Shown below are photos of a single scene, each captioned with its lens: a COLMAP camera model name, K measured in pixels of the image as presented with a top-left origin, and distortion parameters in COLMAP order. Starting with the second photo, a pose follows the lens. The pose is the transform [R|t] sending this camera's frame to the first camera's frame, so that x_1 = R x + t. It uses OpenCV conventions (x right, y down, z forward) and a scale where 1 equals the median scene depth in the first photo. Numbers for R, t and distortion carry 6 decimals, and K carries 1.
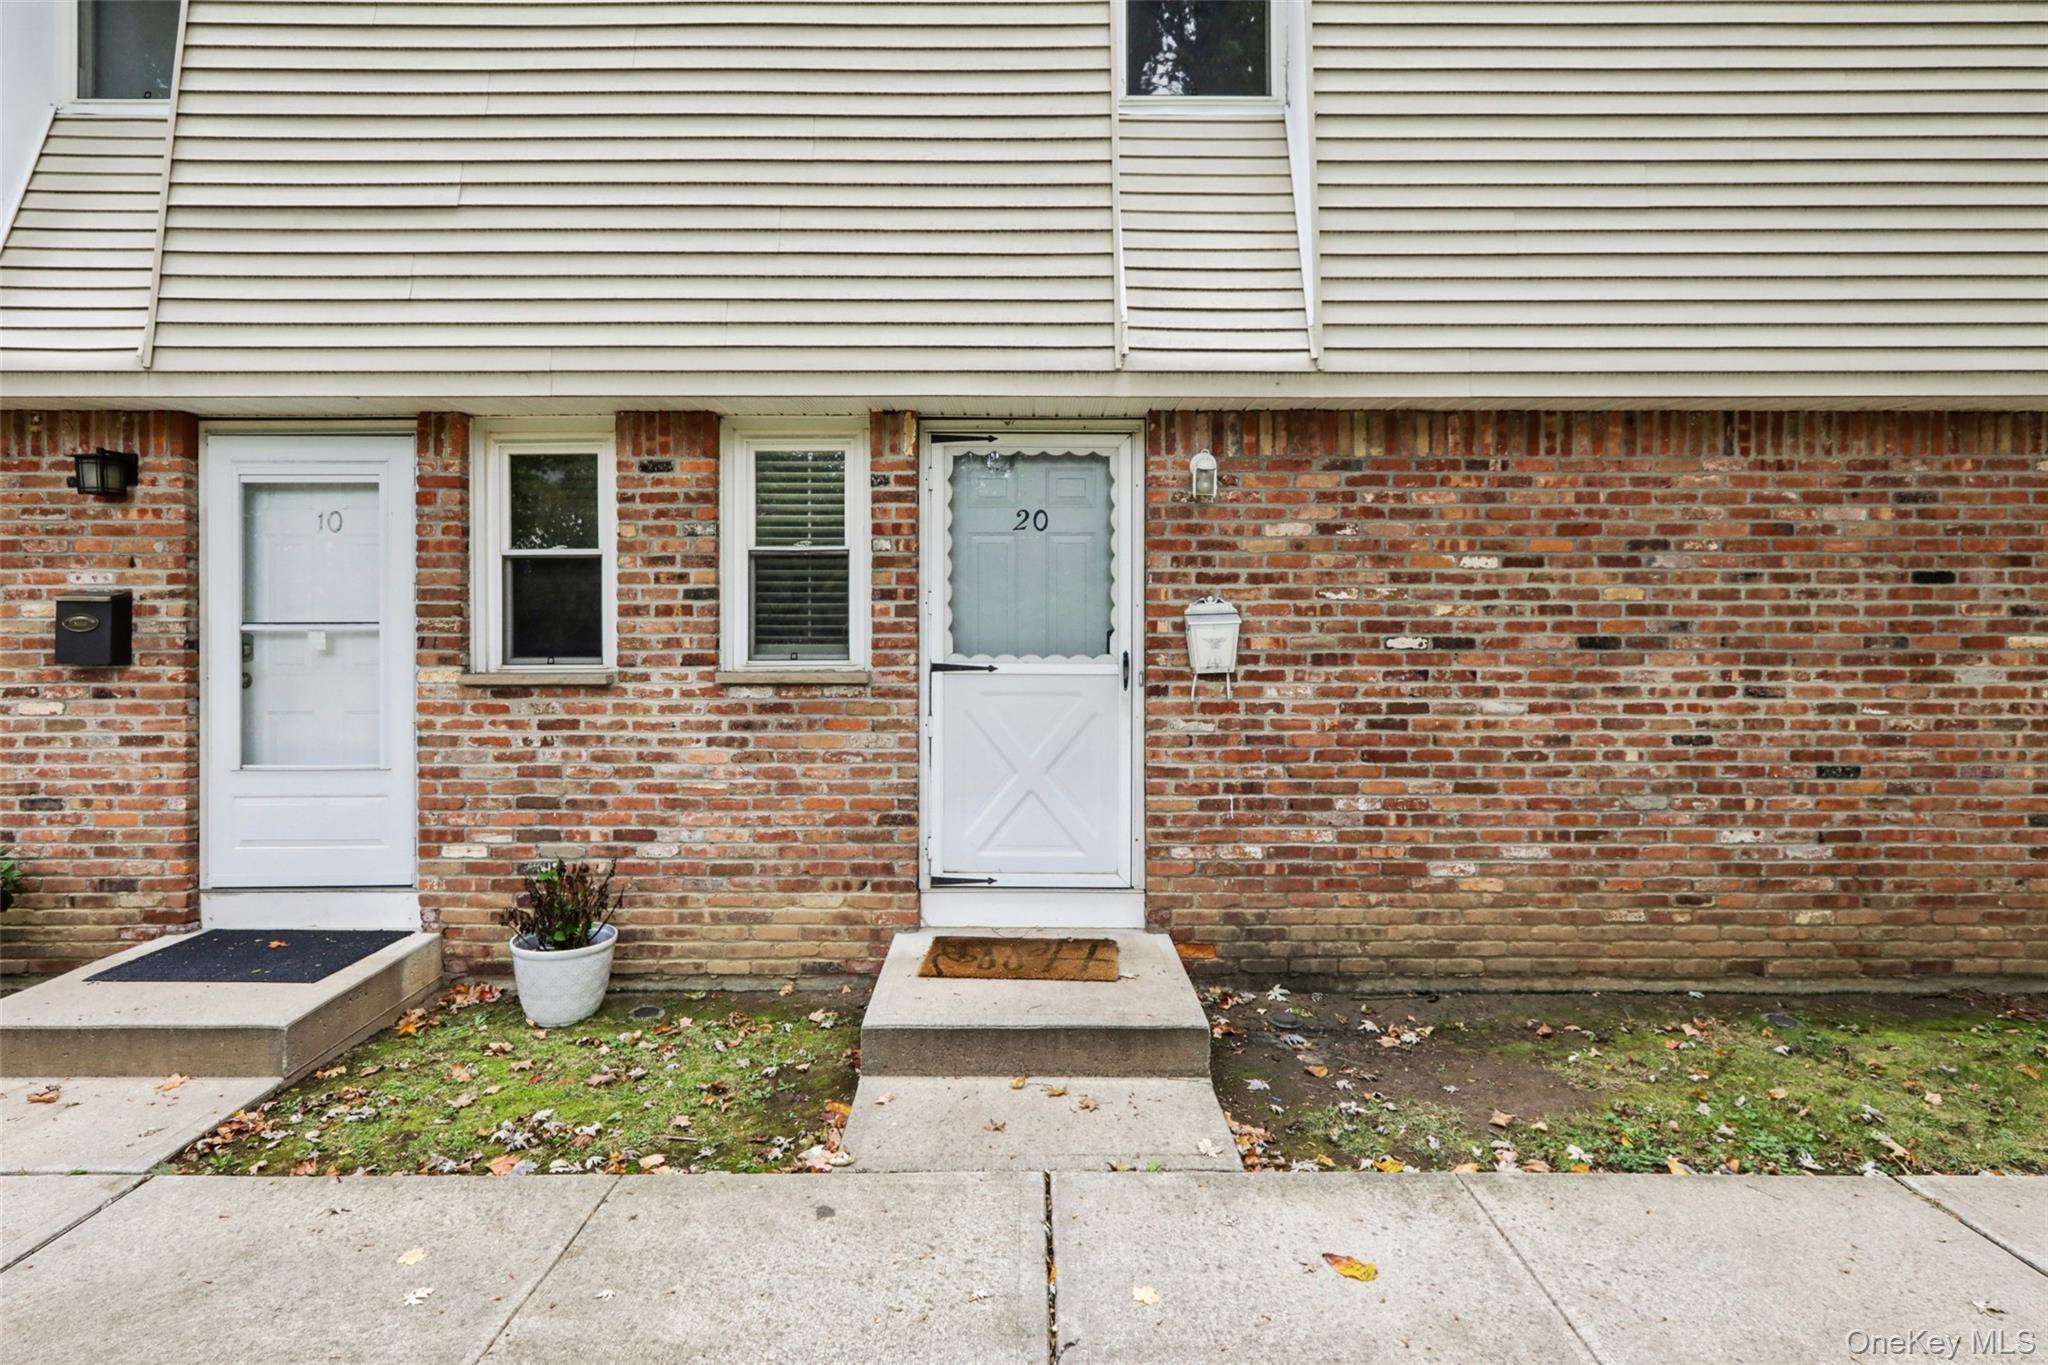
lens RADIAL K [[1027.9, 0, 1022.6], [0, 1027.9, 625.7], [0, 0, 1]] dist [0.000829, 0.000770]
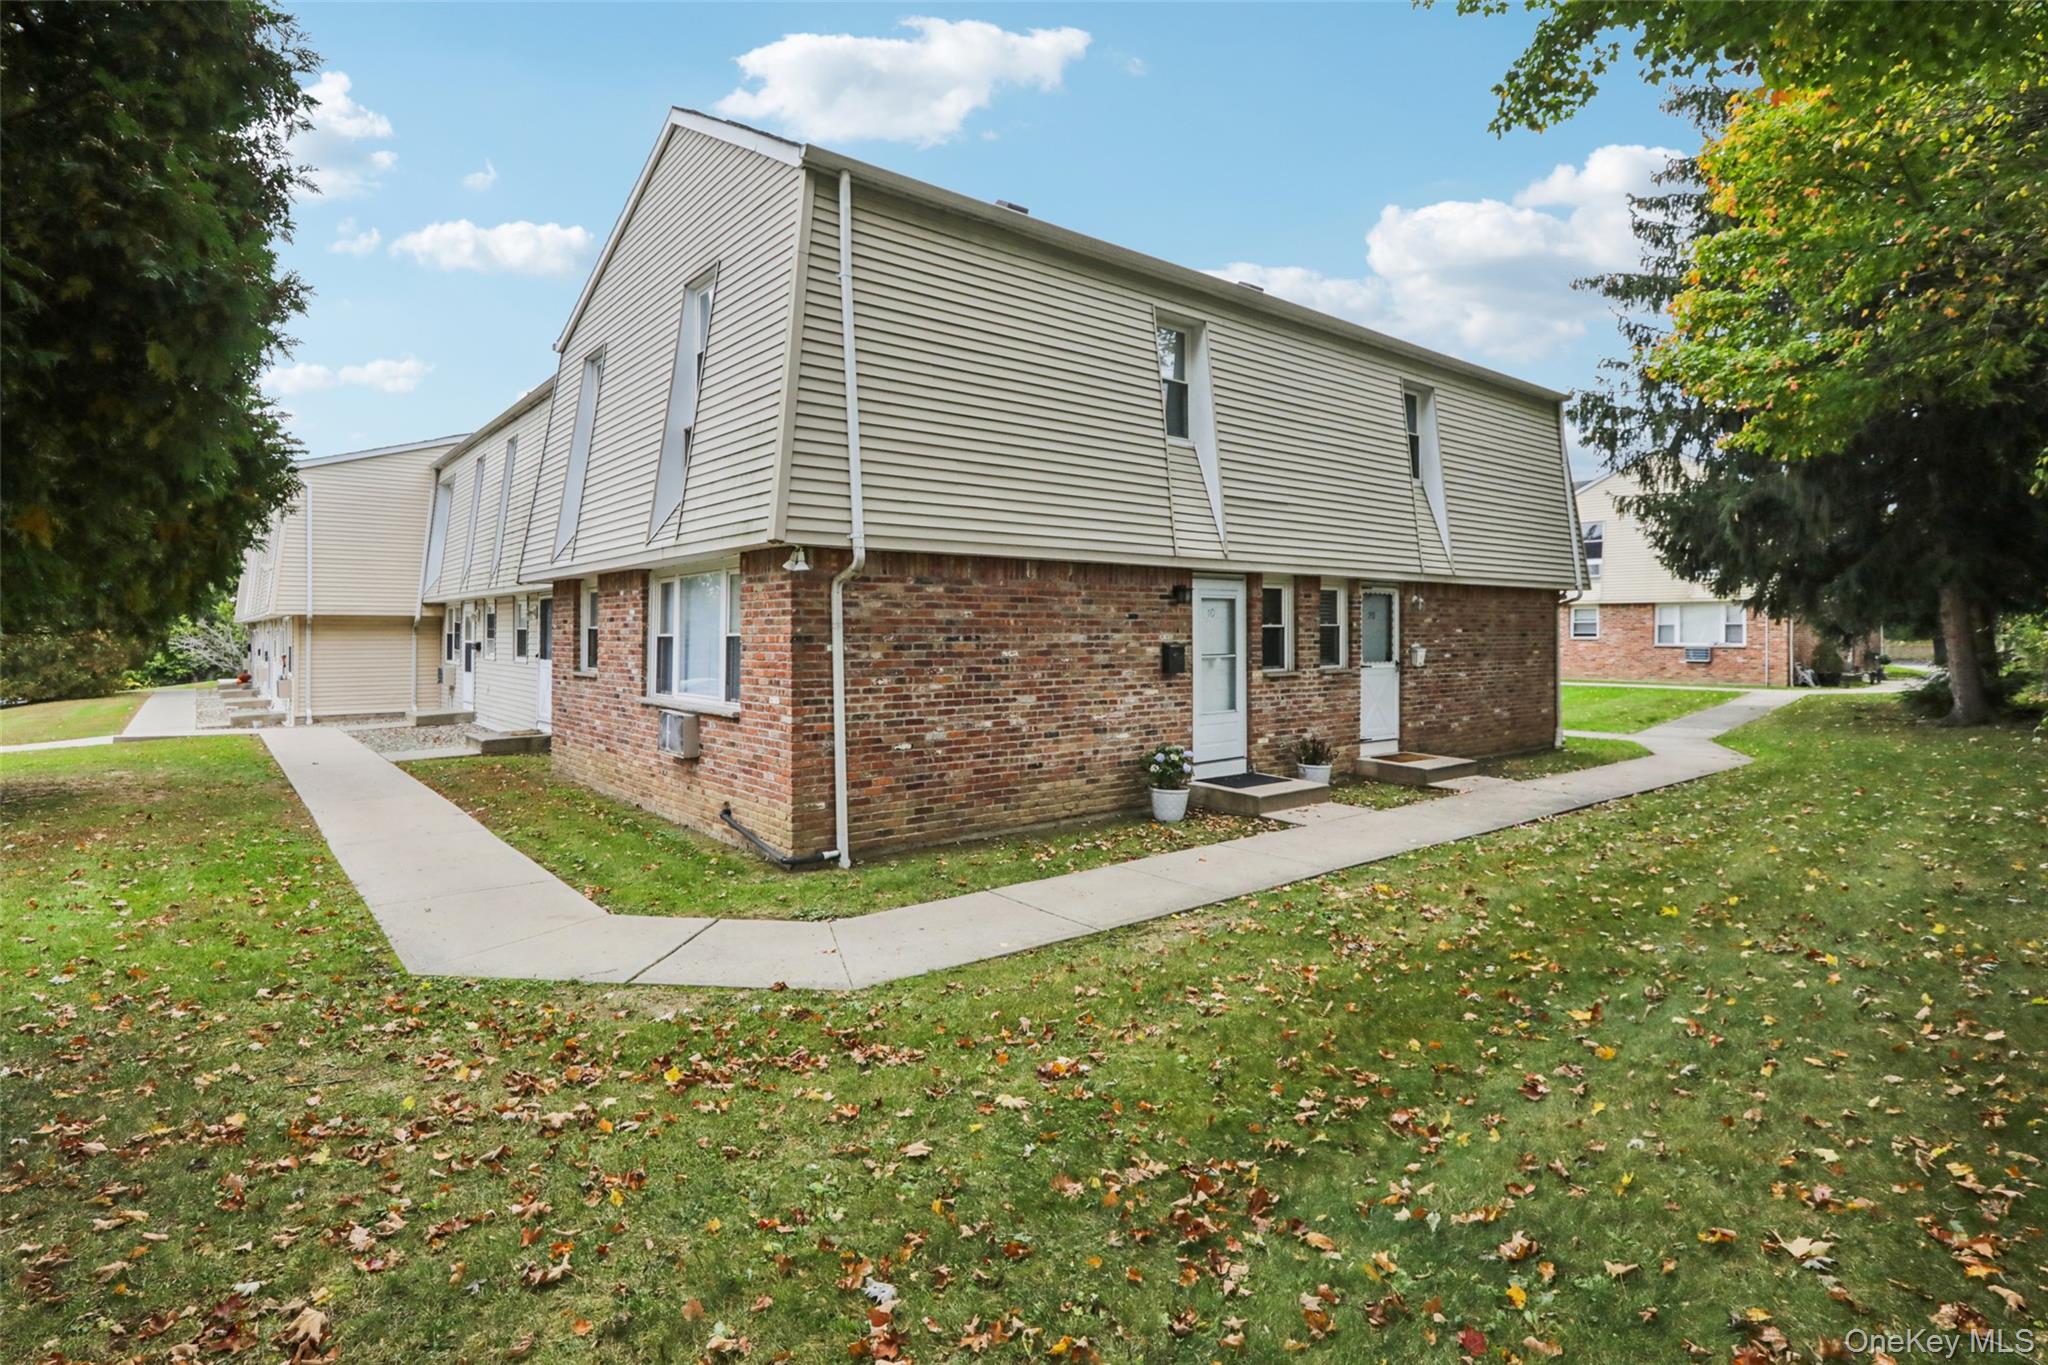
lens RADIAL K [[1027.9, 0, 1022.6], [0, 1027.9, 625.7], [0, 0, 1]] dist [0.000829, 0.000770]
pose [[0.774571, 0.002530, 0.632481, -2.688220], [0.002707, 0.999970, -0.007315, -0.056768], [-0.632481, 0.007378, 0.774541, -0.651115]]
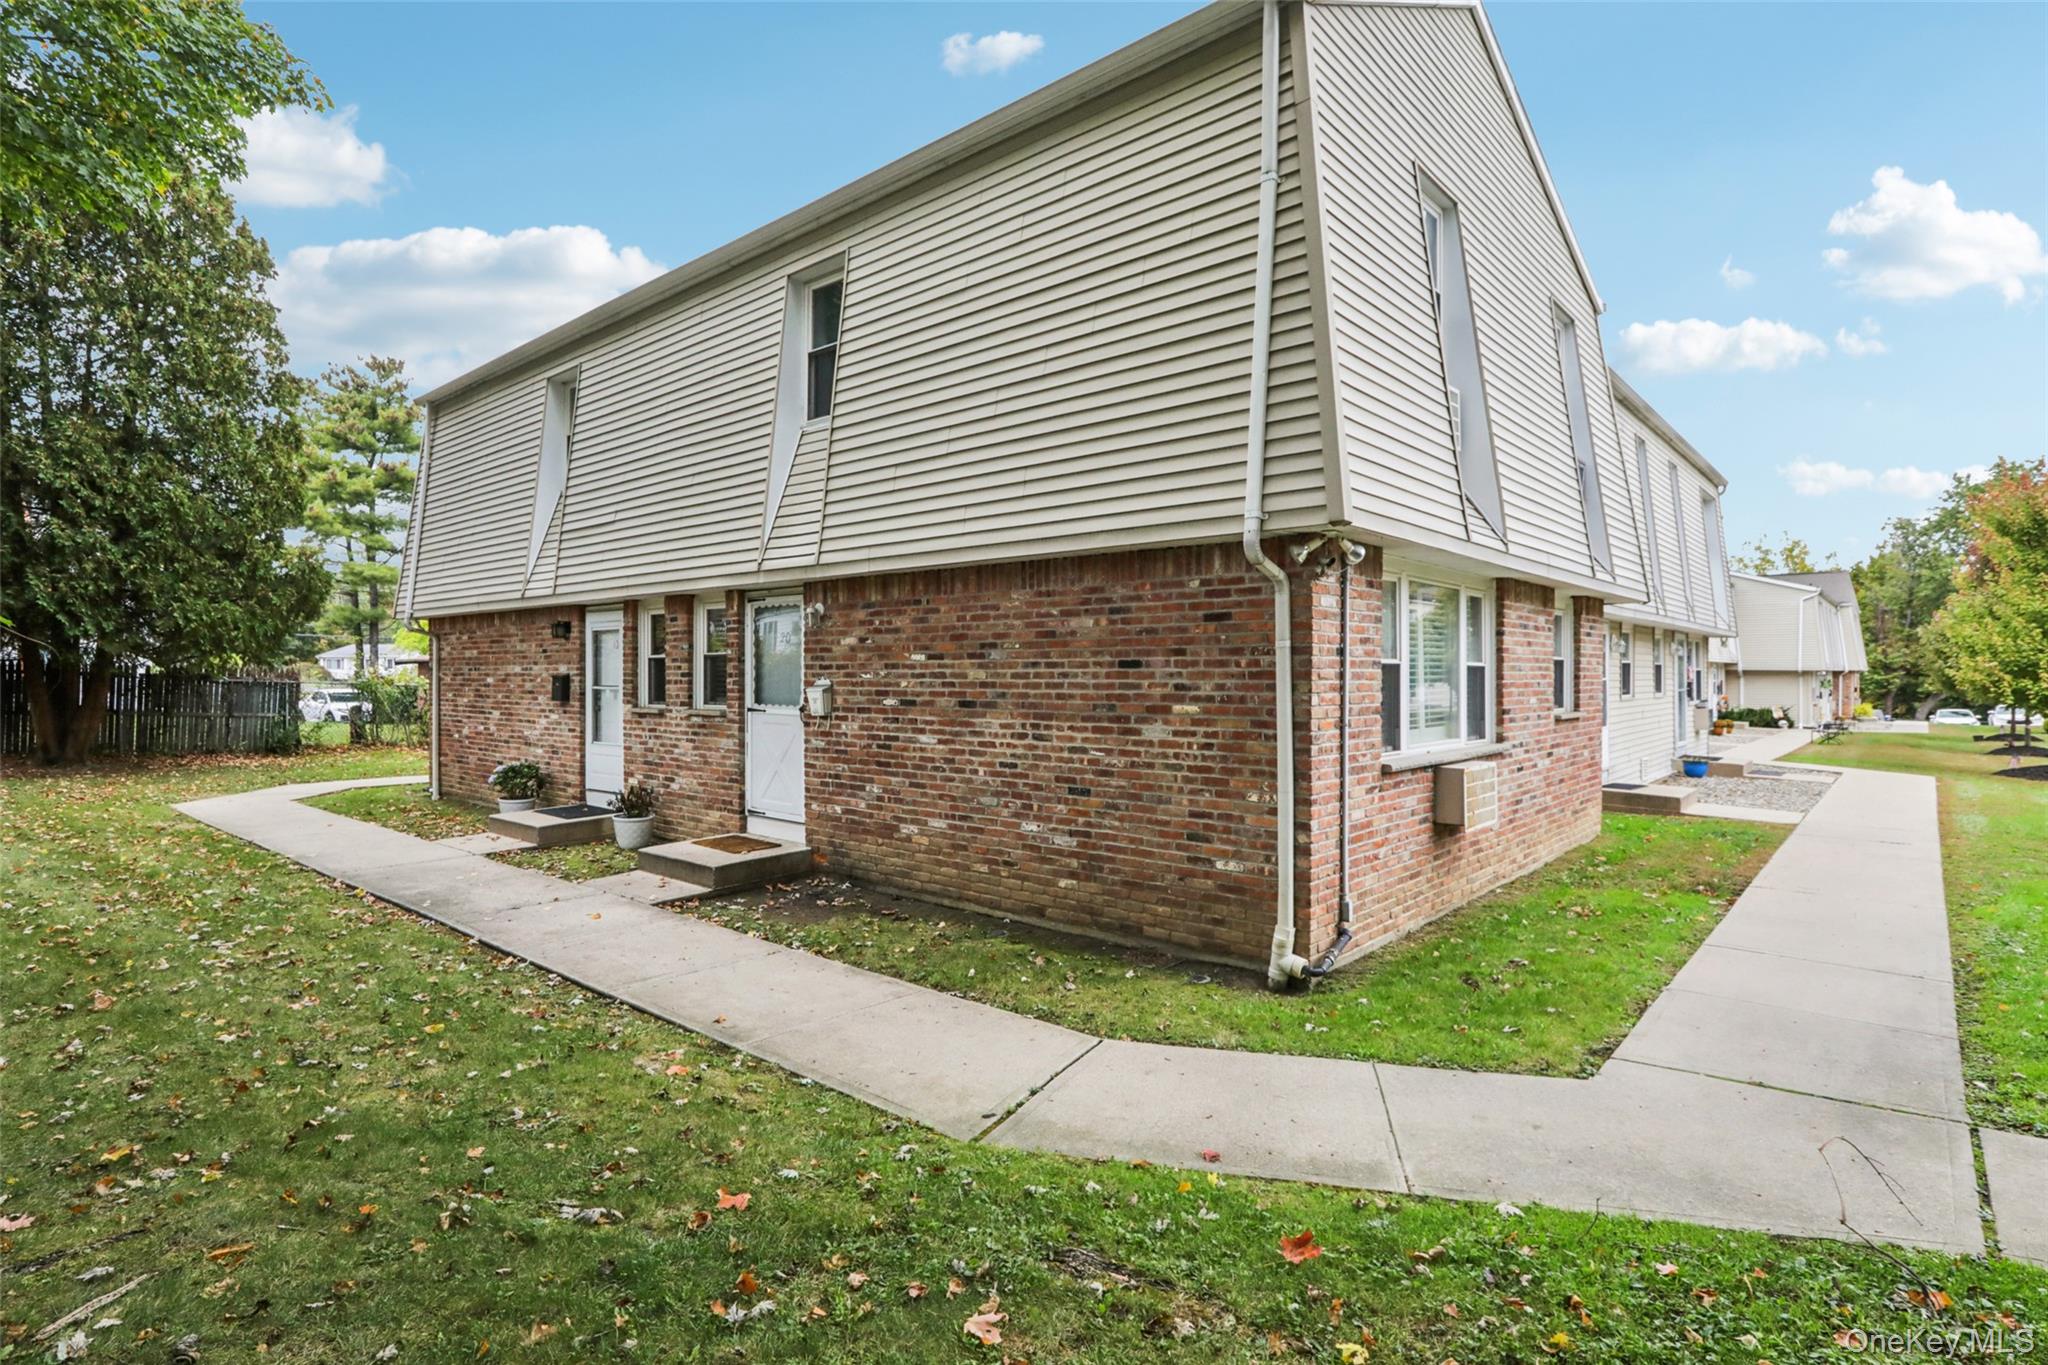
lens RADIAL K [[1016.2, 0, 1024.0], [0, 1016.2, 682.5], [0, 0, 1]] dist [-0.000043, 0.000252]
pose [[0.751825, 0.005622, -0.659339, 1.729097], [-0.001659, 0.999977, 0.006635, -0.030036], [0.659361, -0.003894, 0.751817, -0.192077]]
